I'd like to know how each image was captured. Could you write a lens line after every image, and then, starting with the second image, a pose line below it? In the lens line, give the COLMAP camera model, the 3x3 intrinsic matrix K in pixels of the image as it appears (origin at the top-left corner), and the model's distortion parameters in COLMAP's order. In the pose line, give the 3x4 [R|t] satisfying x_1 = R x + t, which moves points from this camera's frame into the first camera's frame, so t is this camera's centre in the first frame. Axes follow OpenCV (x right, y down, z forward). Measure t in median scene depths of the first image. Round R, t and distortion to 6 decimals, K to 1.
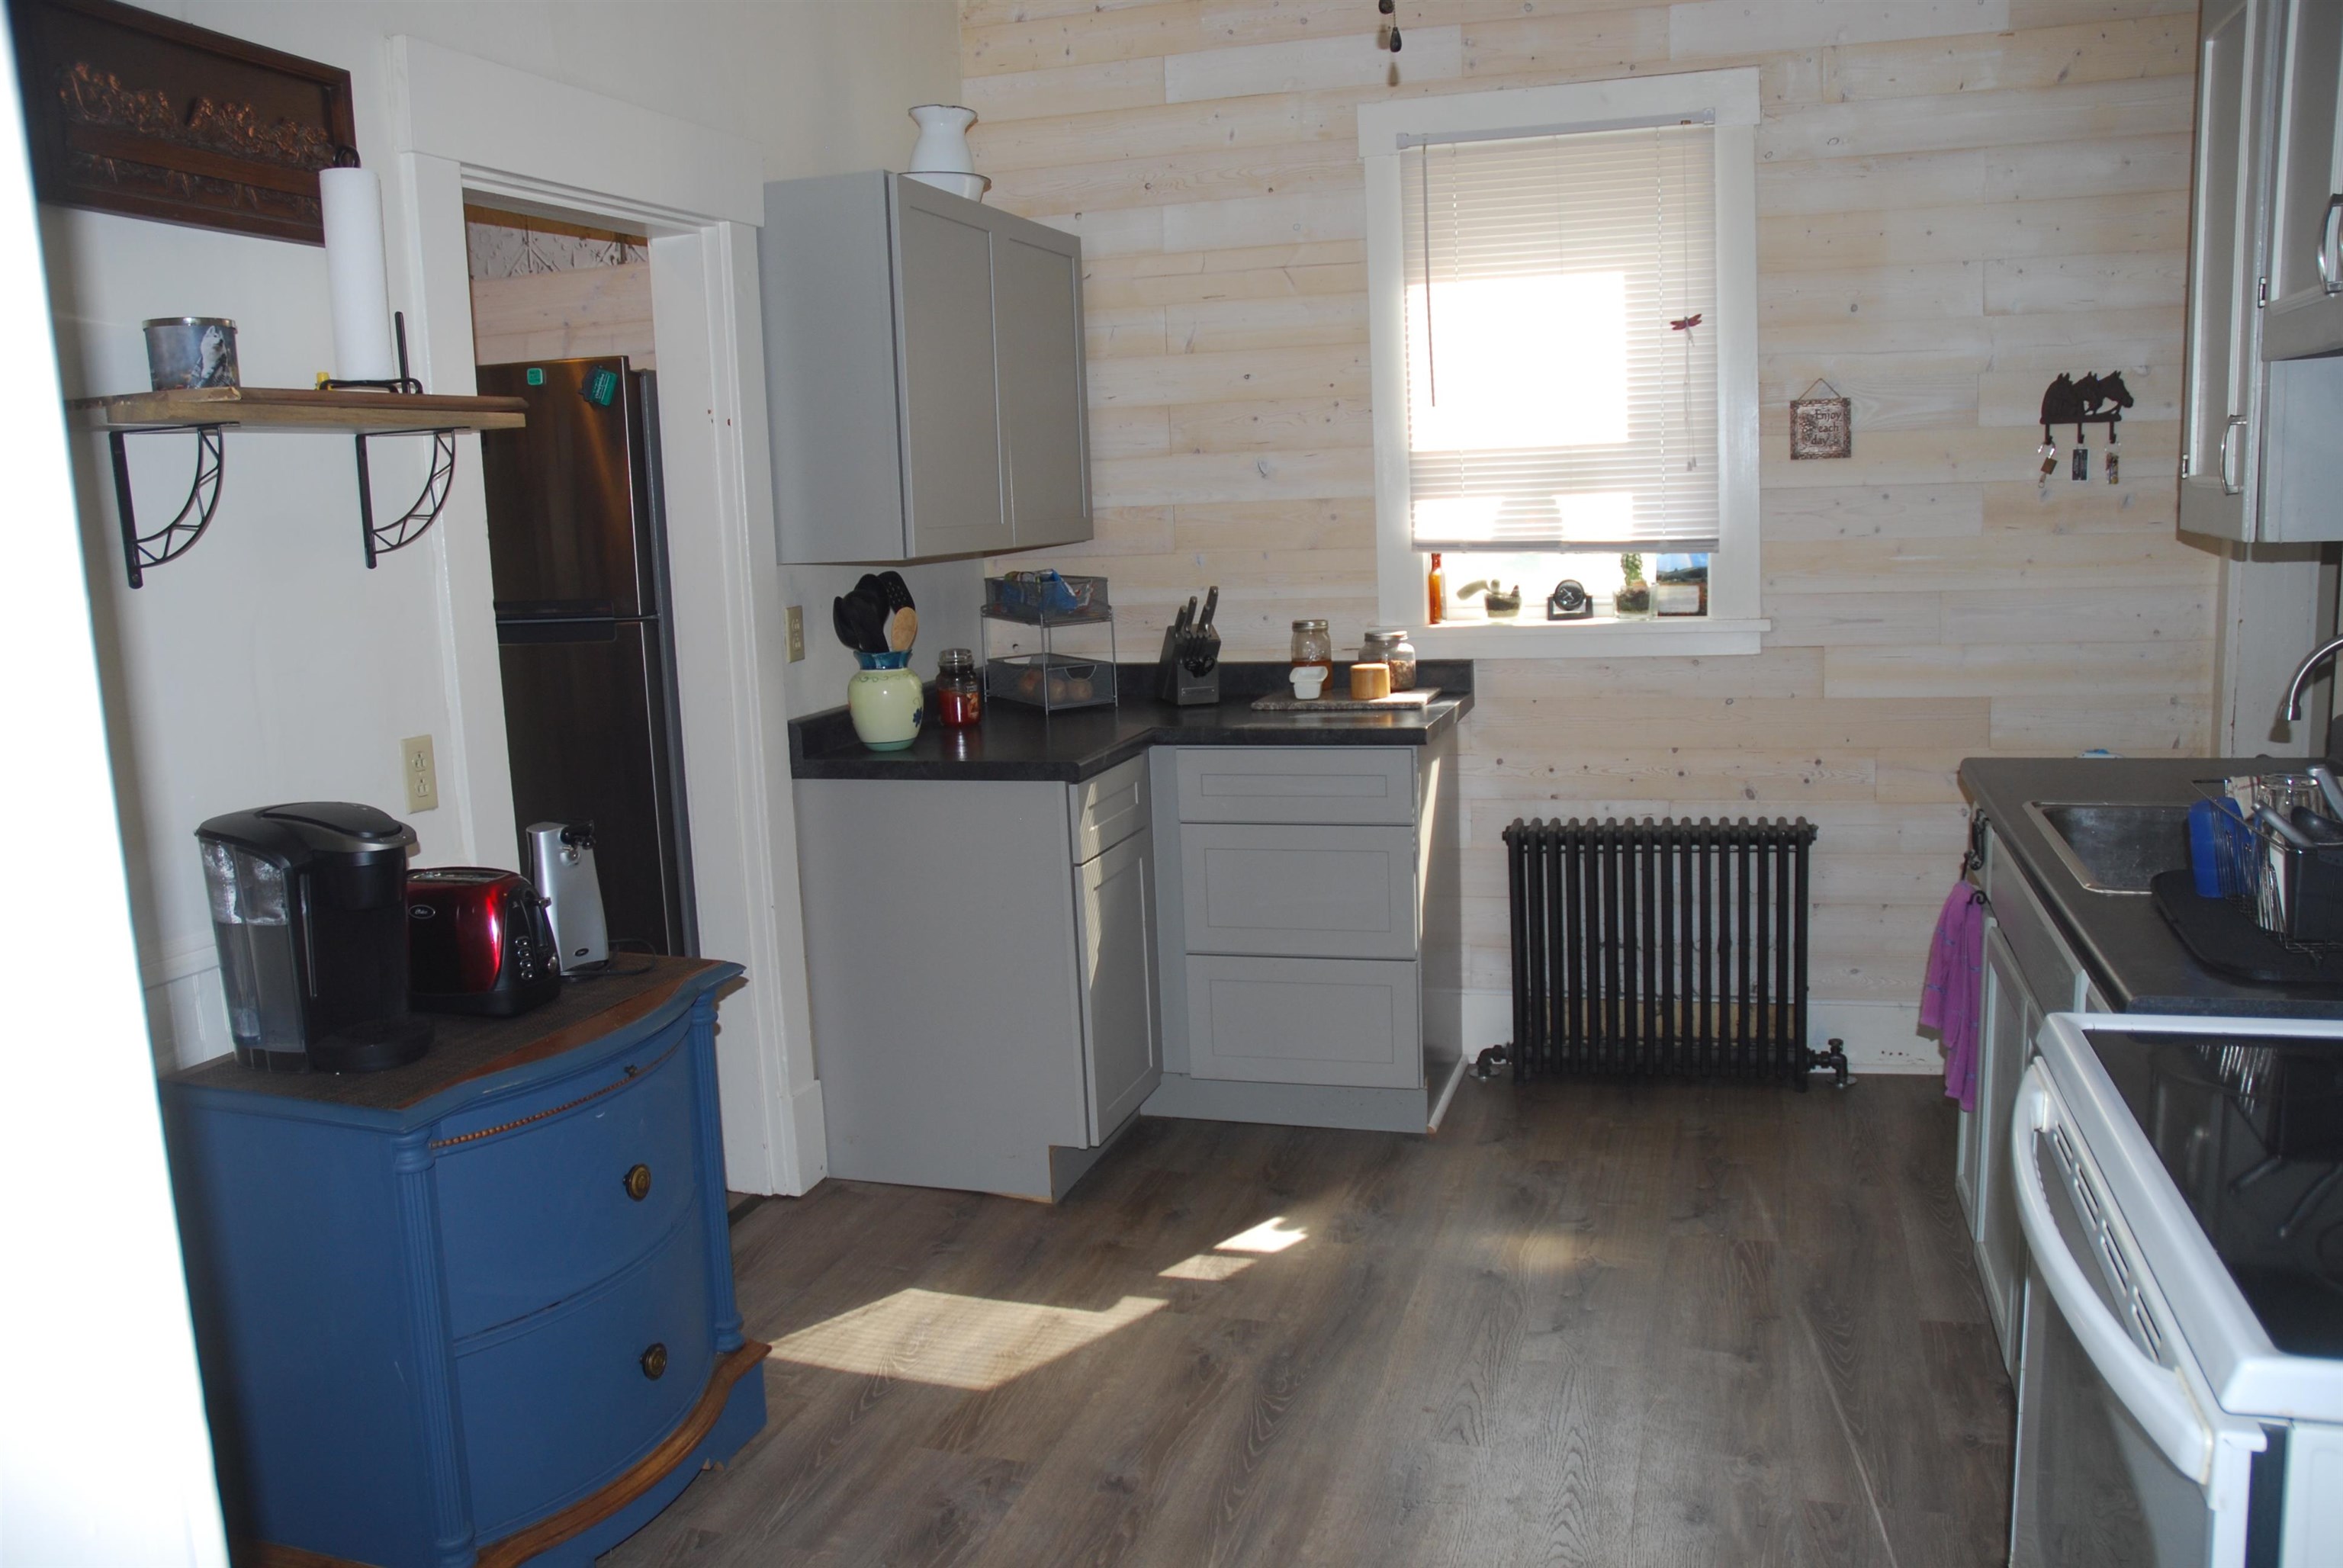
lens RADIAL K [[1855.7, 0, 1170.9], [0, 1855.7, 809.4], [0, 0, 1]] dist [-0.186707, 0.175777]
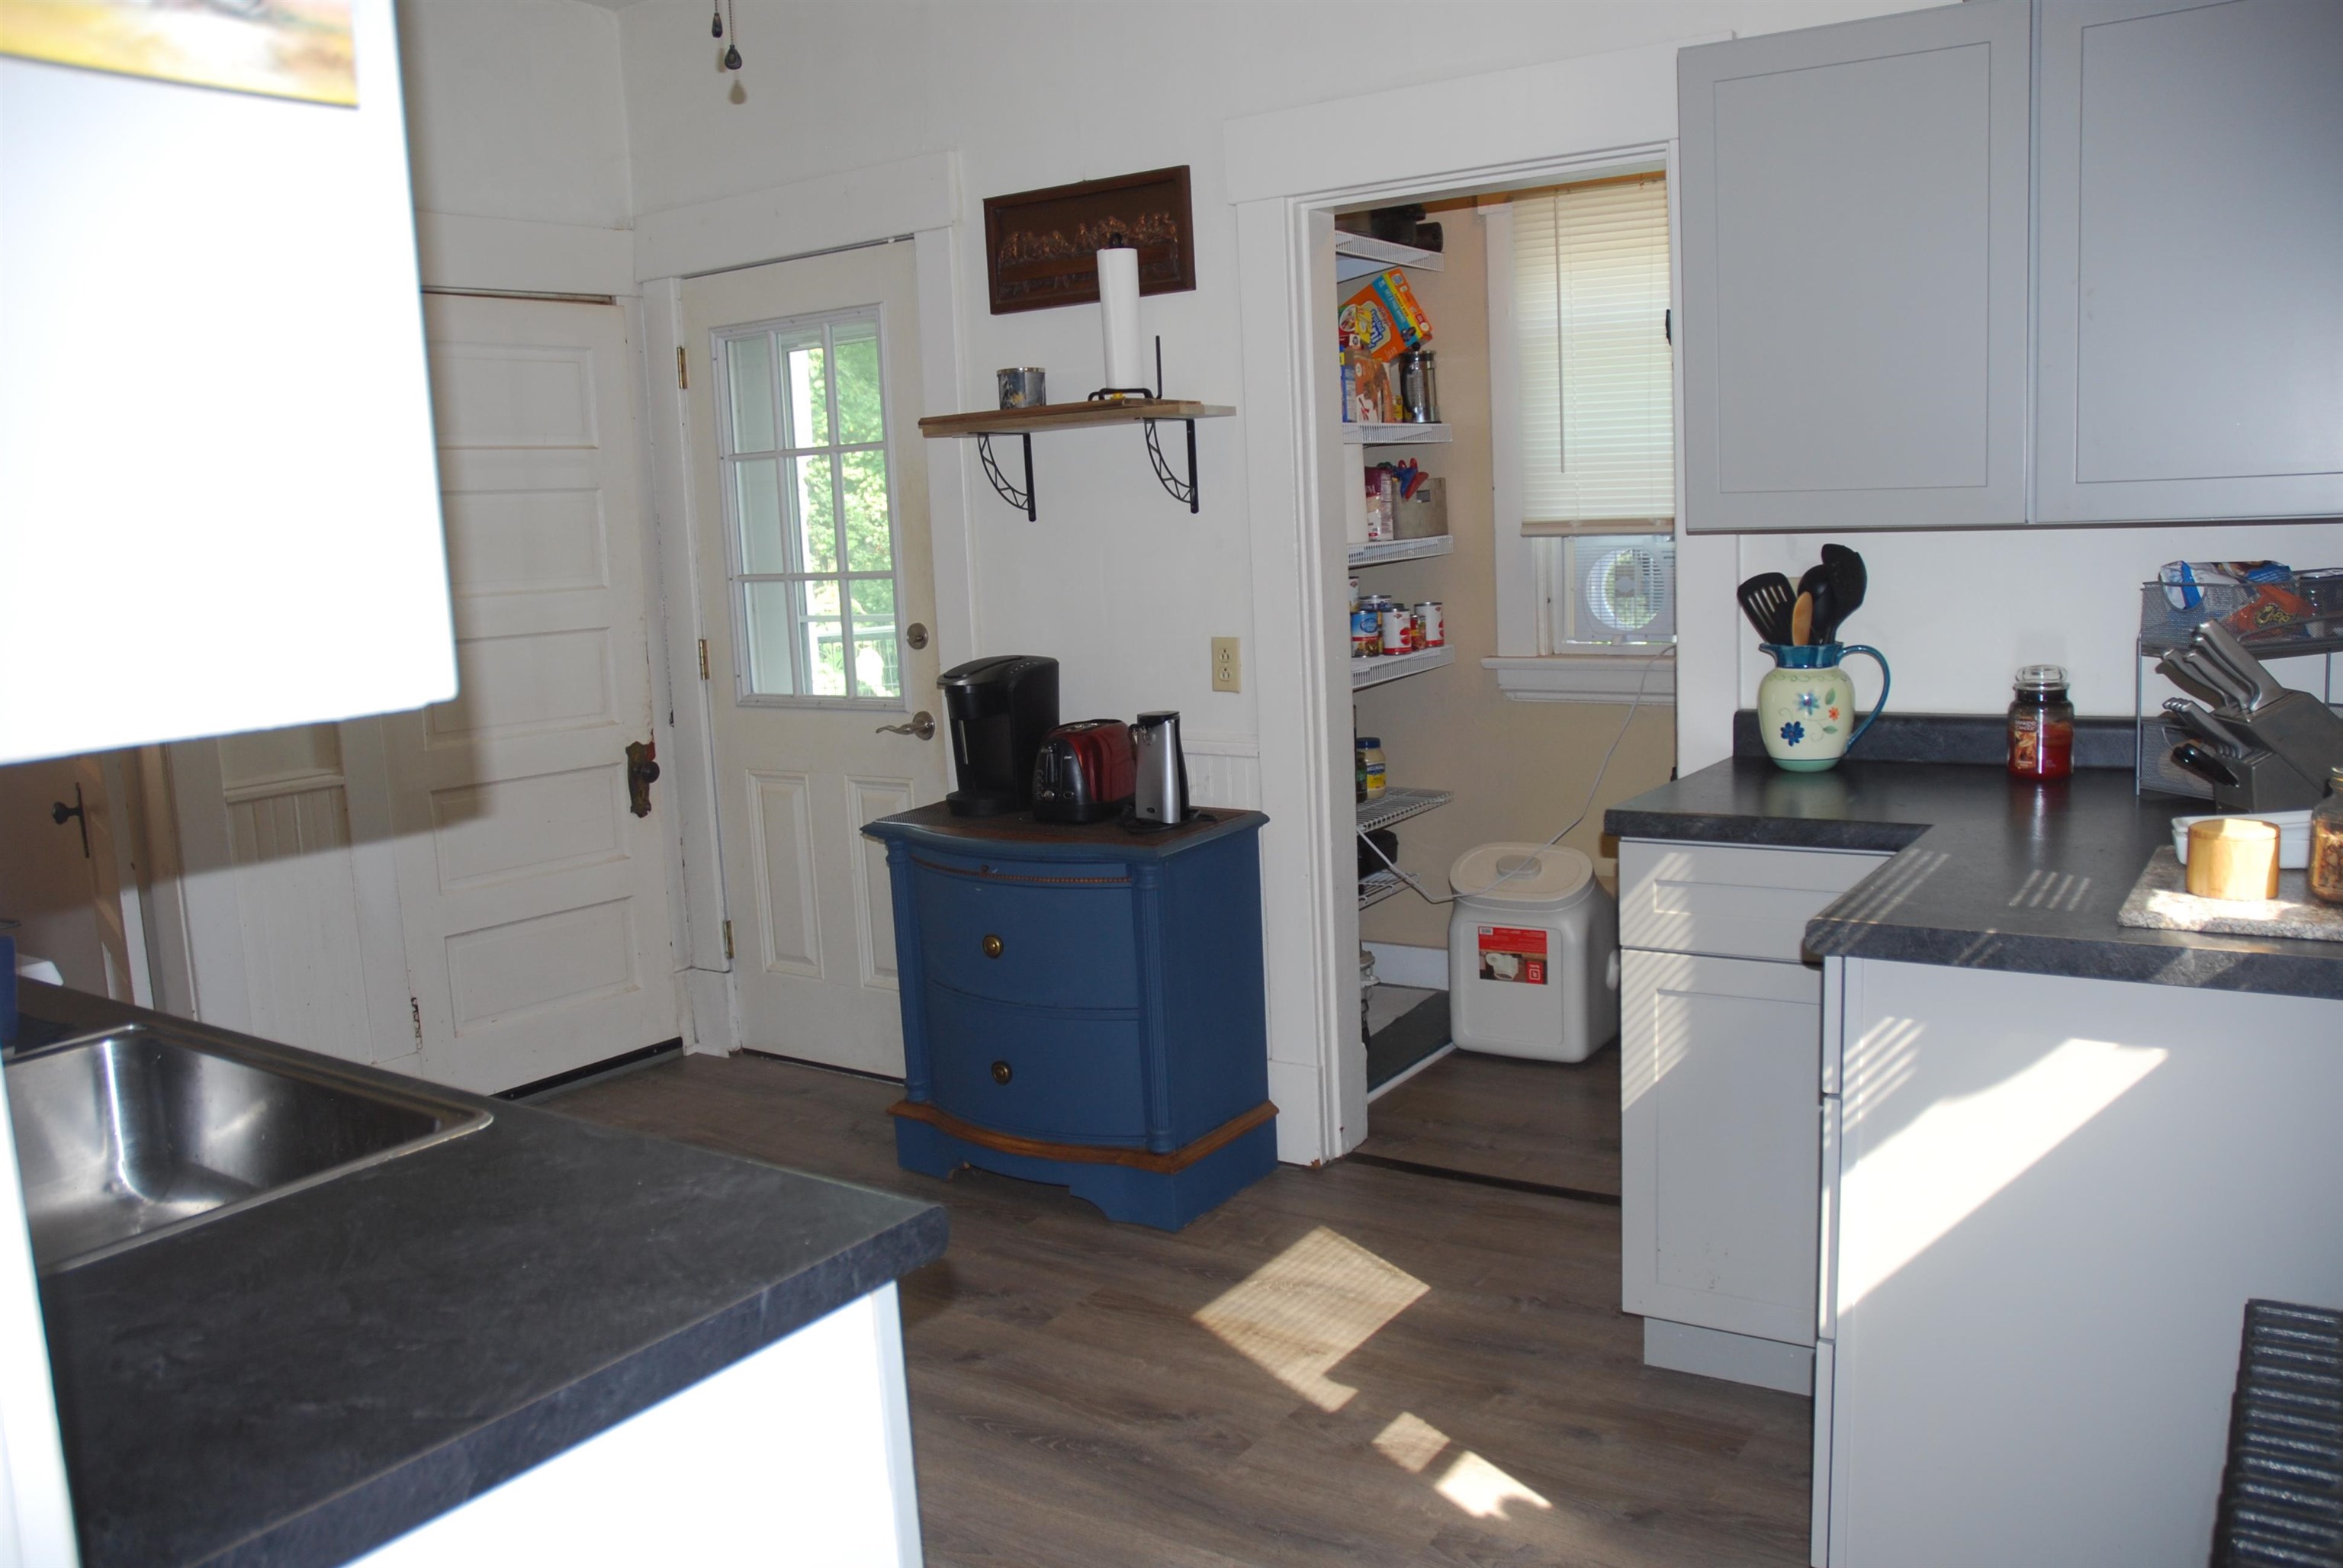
lens RADIAL K [[1825.9, 0, 1198.8], [0, 1825.9, 798.1], [0, 0, 1]] dist [-0.169875, 0.162998]
pose [[-0.273267, 0.198155, -0.941307, 0.871020], [-0.109716, 0.965747, 0.235151, -0.233787], [0.955661, 0.167535, -0.242166, 1.271344]]
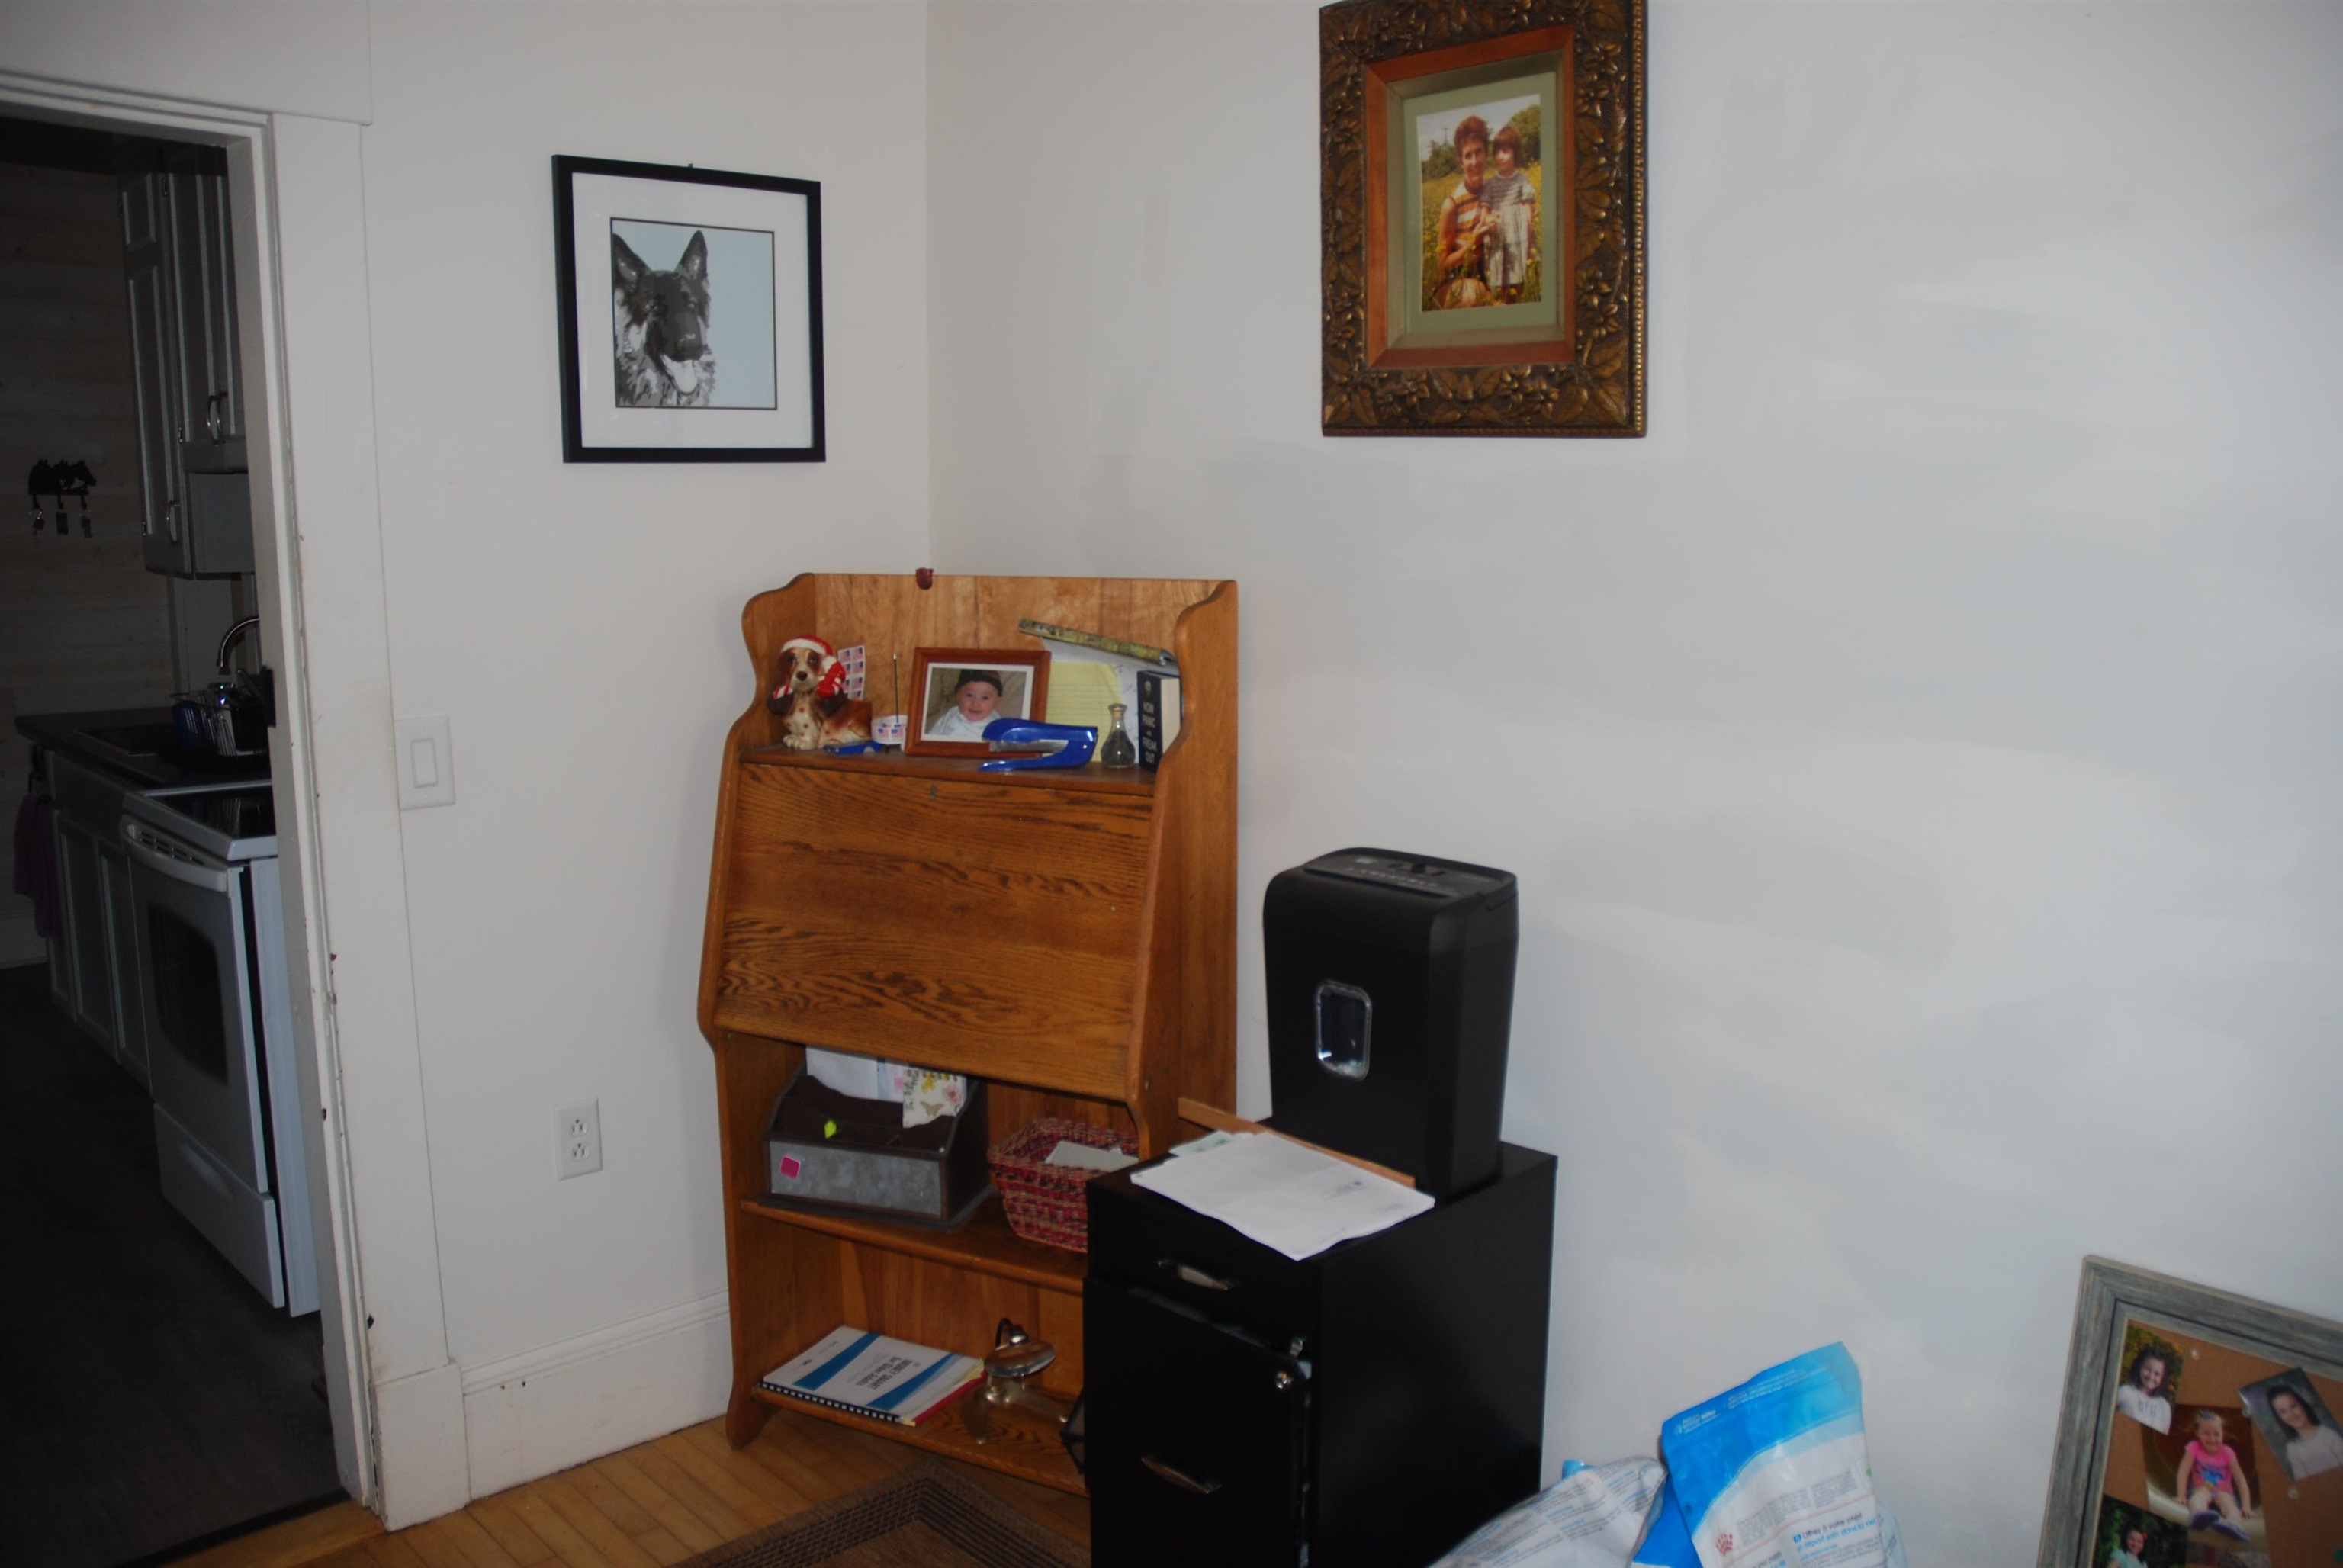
lens RADIAL K [[1825.9, 0, 1198.8], [0, 1825.9, 798.1], [0, 0, 1]] dist [-0.169875, 0.162998]
pose [[0.481679, -0.090344, 0.871678, -0.300075], [0.117615, 0.992337, 0.037858, 0.081985], [-0.868419, 0.084287, 0.488614, -0.473077]]
